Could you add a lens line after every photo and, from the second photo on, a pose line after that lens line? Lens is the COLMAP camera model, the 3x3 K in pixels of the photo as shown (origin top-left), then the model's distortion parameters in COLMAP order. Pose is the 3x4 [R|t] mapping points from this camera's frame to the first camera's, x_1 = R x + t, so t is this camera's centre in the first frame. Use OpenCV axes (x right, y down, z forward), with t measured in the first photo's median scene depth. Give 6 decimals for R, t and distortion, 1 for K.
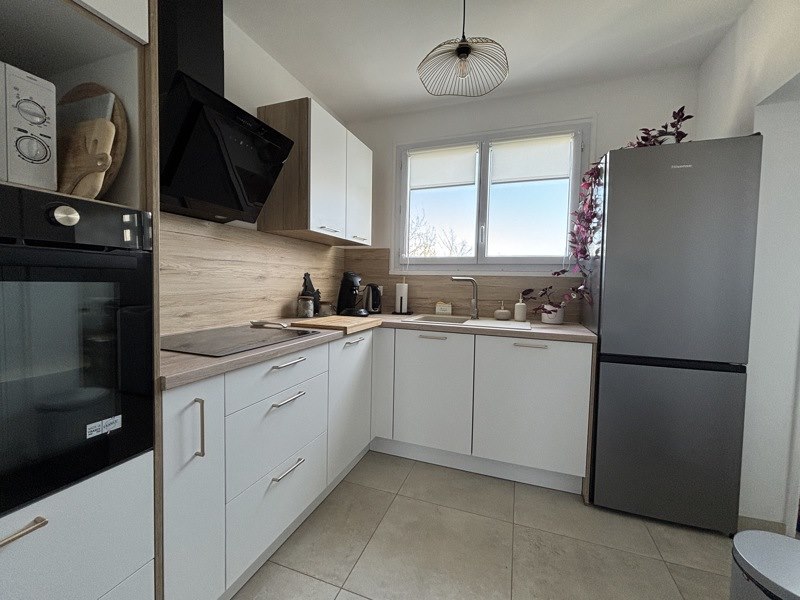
lens RADIAL K [[339.0, 0, 400.0], [0, 339.0, 300.0], [0, 0, 1]] dist [-0.000411, -0.000186]
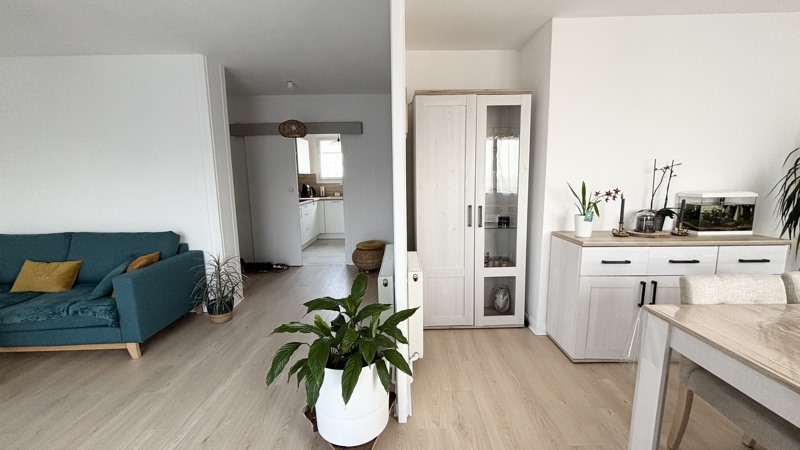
lens RADIAL K [[323.7, 0, 400.0], [0, 323.7, 225.0], [0, 0, 1]] dist [-0.020702, 0.014734]
pose [[0.939912, -0.081234, 0.331612, -0.381214], [0.049738, 0.993499, 0.102399, 0.035016], [-0.337775, -0.079753, 0.937842, -2.263998]]
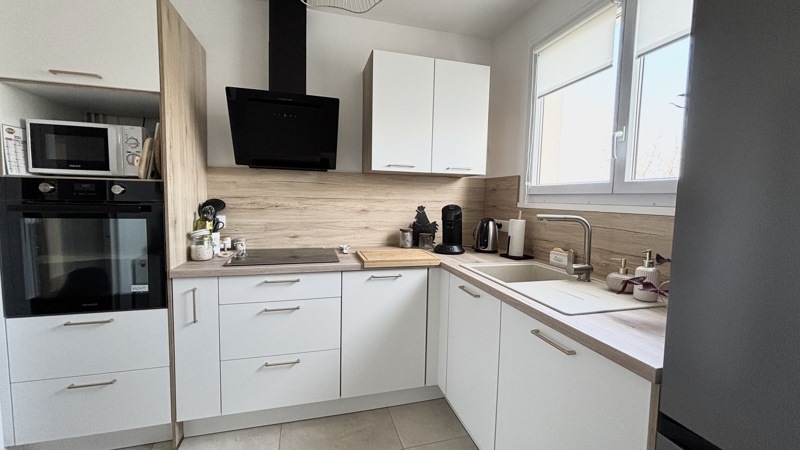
lens RADIAL K [[323.7, 0, 400.0], [0, 323.7, 225.0], [0, 0, 1]] dist [-0.020702, 0.014734]
pose [[0.578360, 0.058817, -0.813659, 0.545530], [-0.052417, 0.998016, 0.034885, -0.055464], [0.814096, 0.022473, 0.580295, 0.385733]]
